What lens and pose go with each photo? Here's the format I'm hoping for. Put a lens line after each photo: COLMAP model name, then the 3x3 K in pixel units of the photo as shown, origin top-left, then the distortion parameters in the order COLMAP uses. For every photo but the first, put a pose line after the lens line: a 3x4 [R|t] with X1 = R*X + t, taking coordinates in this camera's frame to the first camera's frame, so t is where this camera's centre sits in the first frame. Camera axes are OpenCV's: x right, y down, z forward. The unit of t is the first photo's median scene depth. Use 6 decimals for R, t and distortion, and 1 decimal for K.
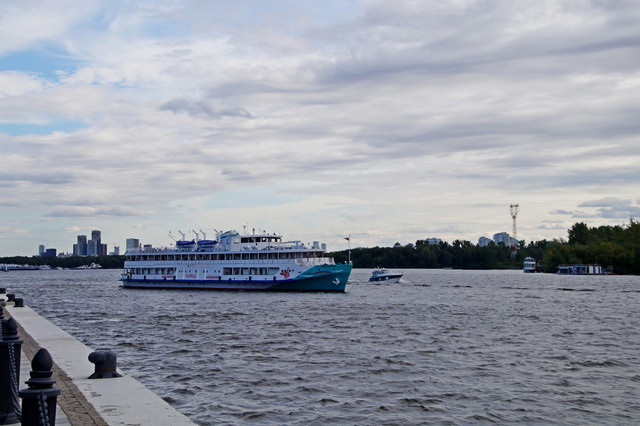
lens RADIAL K [[1157.9, 0, 318.7], [0, 1157.9, 212.9], [0, 0, 1]] dist [0.527658, 0.000000]
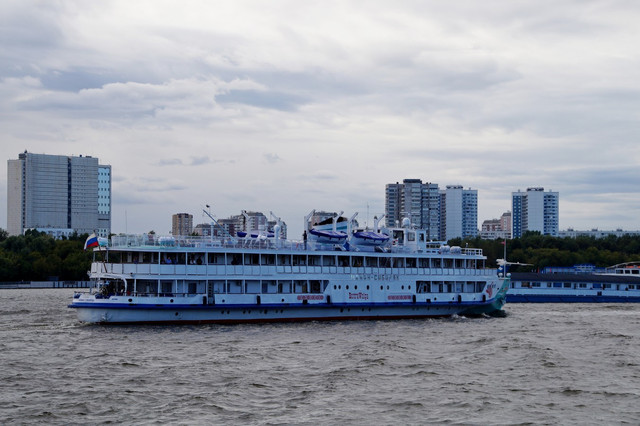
lens RADIAL K [[1720.3, 0, 320.8], [0, 1720.3, 213.6], [0, 0, 1]] dist [0.903083, 0.000000]
pose [[-0.221591, 0.037178, 0.974431, -0.134936], [-0.049260, 0.997570, -0.049263, 0.008570], [-0.973895, -0.058917, -0.219221, 0.181611]]
